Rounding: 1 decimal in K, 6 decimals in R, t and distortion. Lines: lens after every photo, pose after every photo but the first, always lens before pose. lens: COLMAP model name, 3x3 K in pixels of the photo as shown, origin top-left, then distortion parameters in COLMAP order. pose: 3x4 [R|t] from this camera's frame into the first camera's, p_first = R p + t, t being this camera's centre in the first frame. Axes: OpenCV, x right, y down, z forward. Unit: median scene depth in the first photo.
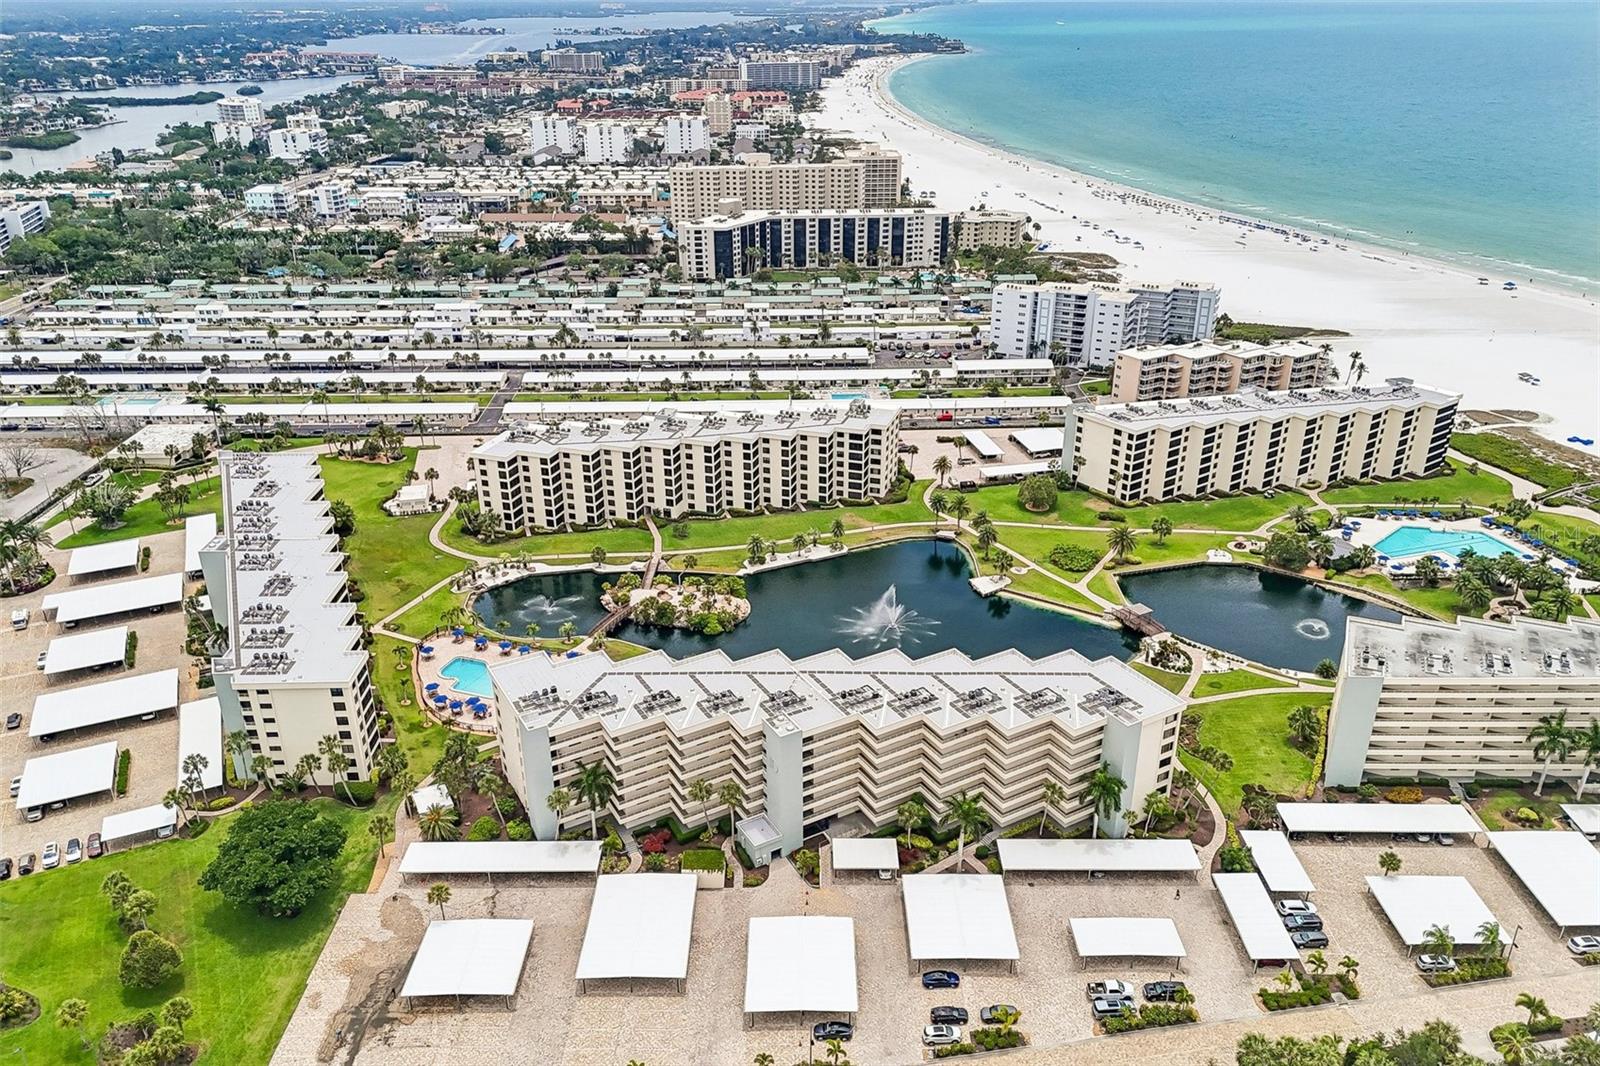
lens RADIAL K [[1169.6, 0, 796.6], [0, 1169.6, 535.3], [0, 0, 1]] dist [0.087582, -0.088651]
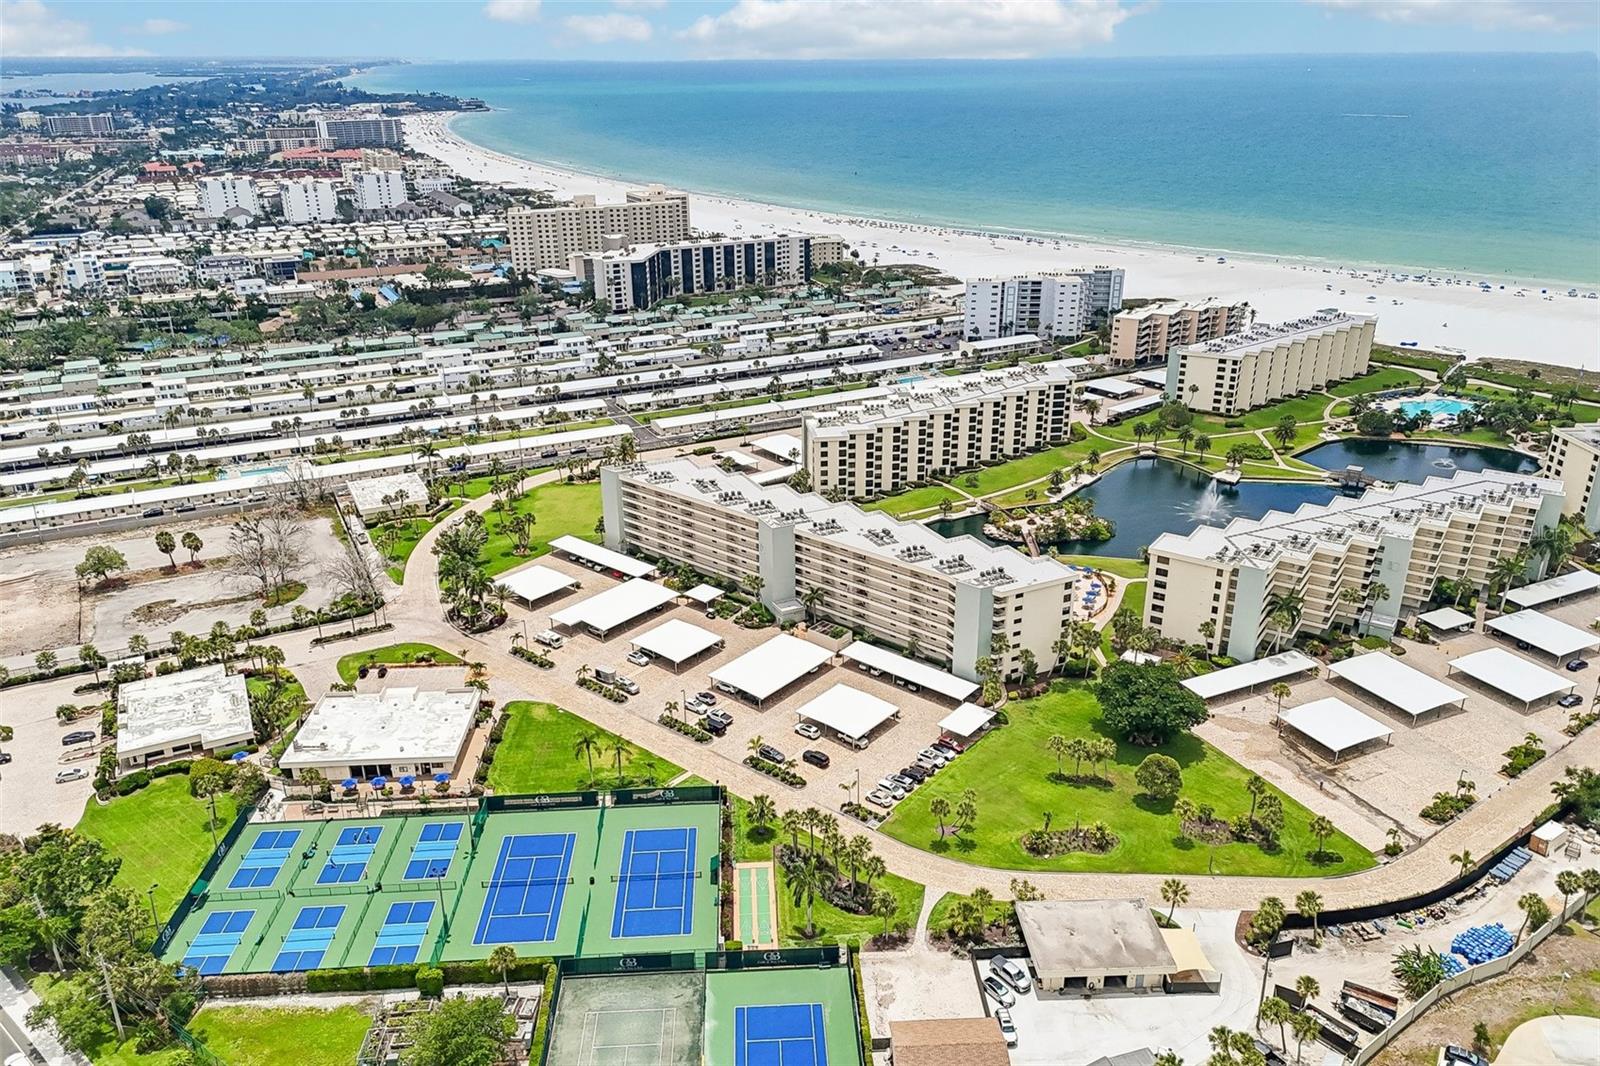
lens RADIAL K [[1169.6, 0, 795.0], [0, 1169.6, 541.7], [0, 0, 1]] dist [0.087582, -0.088651]
pose [[0.901612, -0.167921, 0.398620, -0.504962], [0.183746, 0.982973, -0.001521, 0.017240], [-0.391578, 0.074616, 0.917115, -0.001819]]
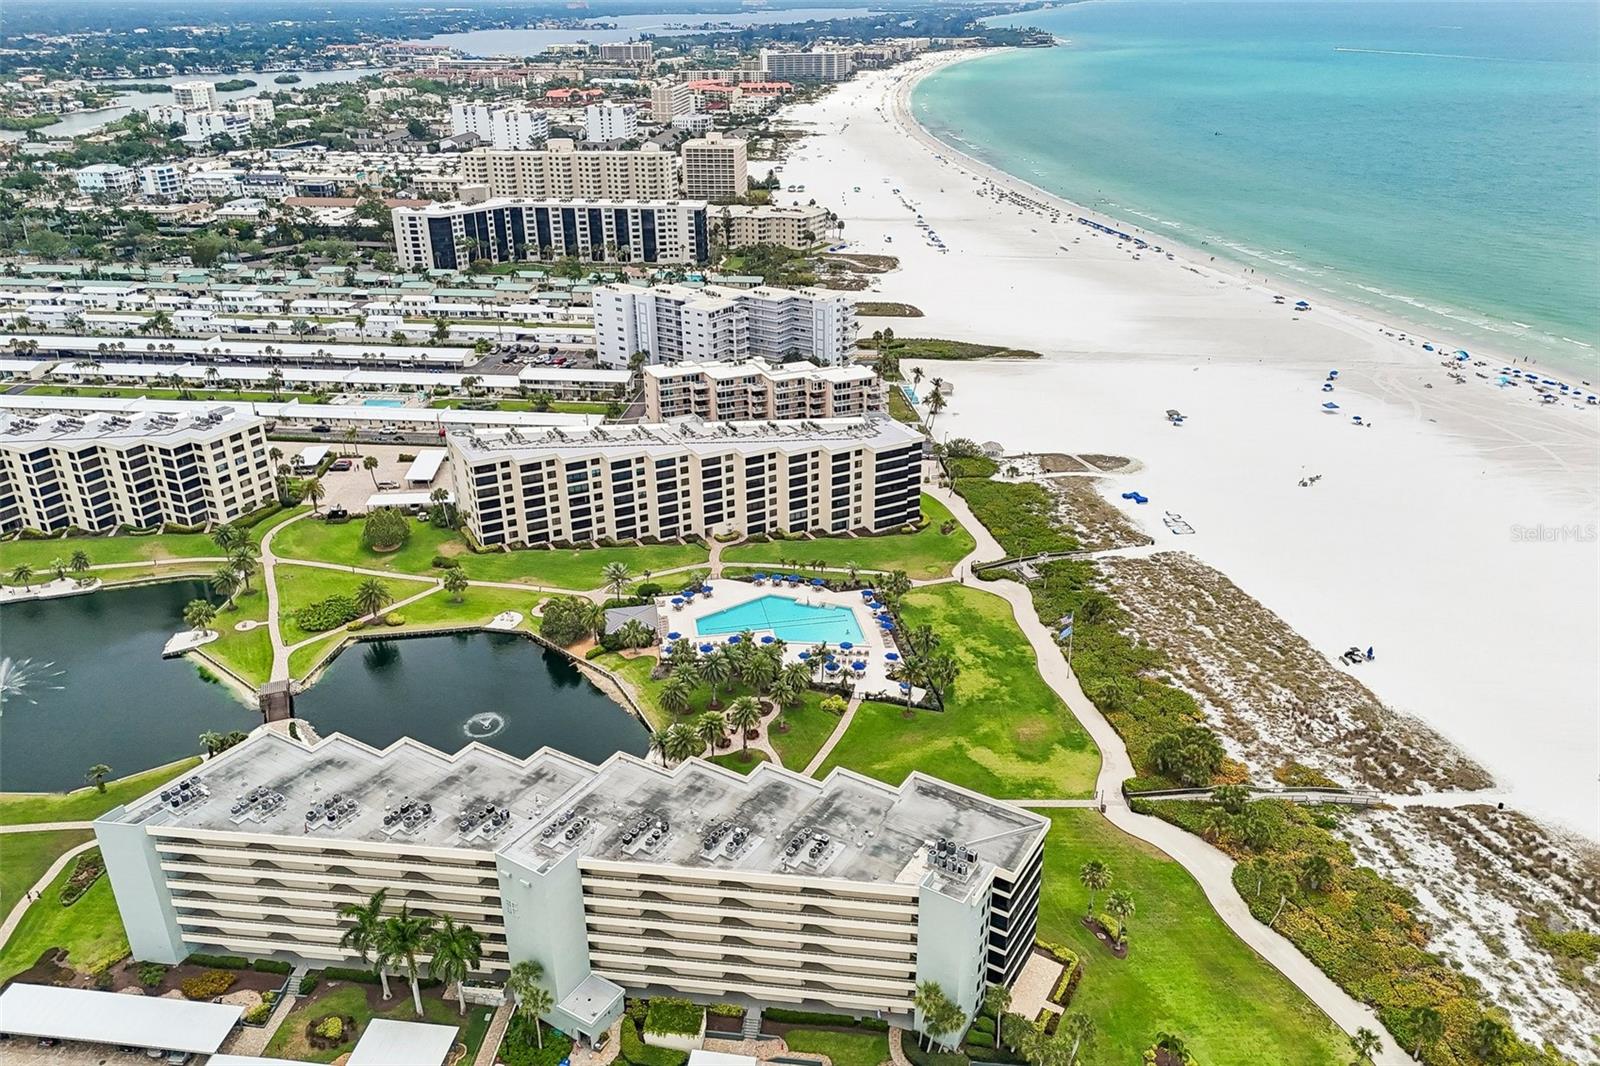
lens RADIAL K [[1169.6, 0, 795.2], [0, 1169.6, 538.0], [0, 0, 1]] dist [0.087582, -0.088651]
pose [[0.991197, 0.053550, -0.121081, 0.431362], [-0.053196, 0.998565, 0.006157, -0.036515], [0.121237, 0.000338, 0.992624, 0.143885]]
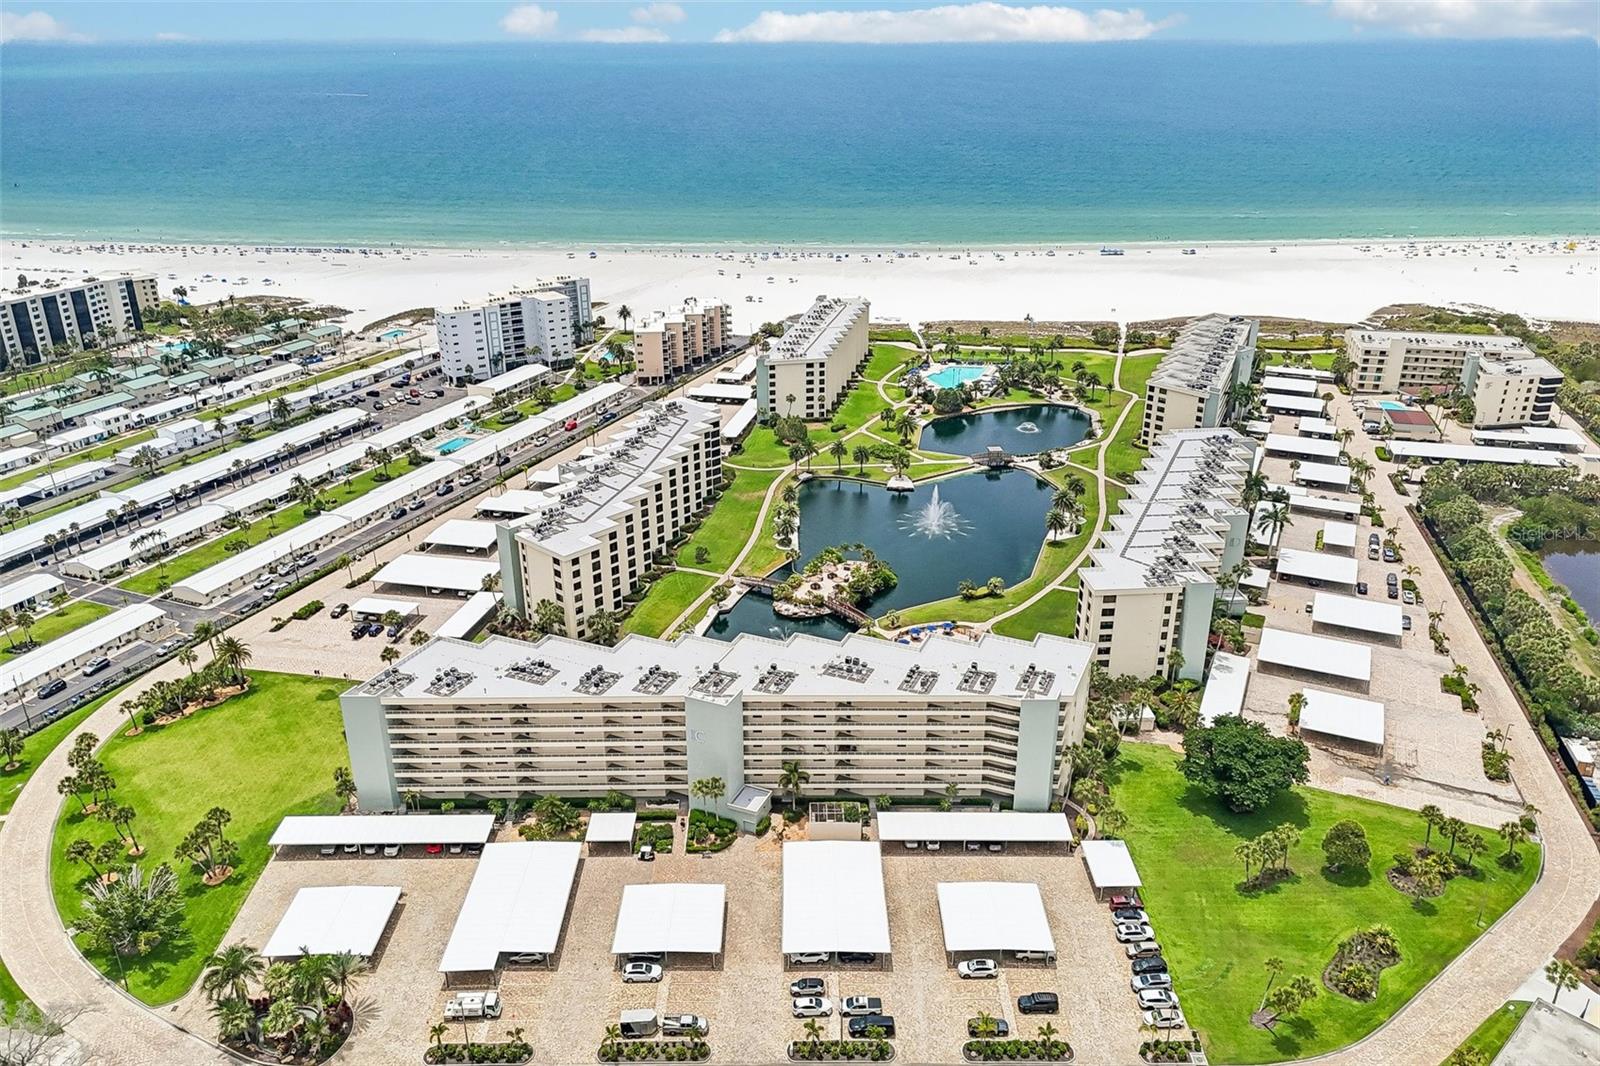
lens RADIAL K [[1169.6, 0, 801.6], [0, 1169.6, 539.8], [0, 0, 1]] dist [0.087582, -0.088651]
pose [[0.410599, -0.357206, 0.838935, -0.599615], [0.380824, 0.903163, 0.198167, -0.120827], [-0.828482, 0.238119, 0.506870, 0.297539]]
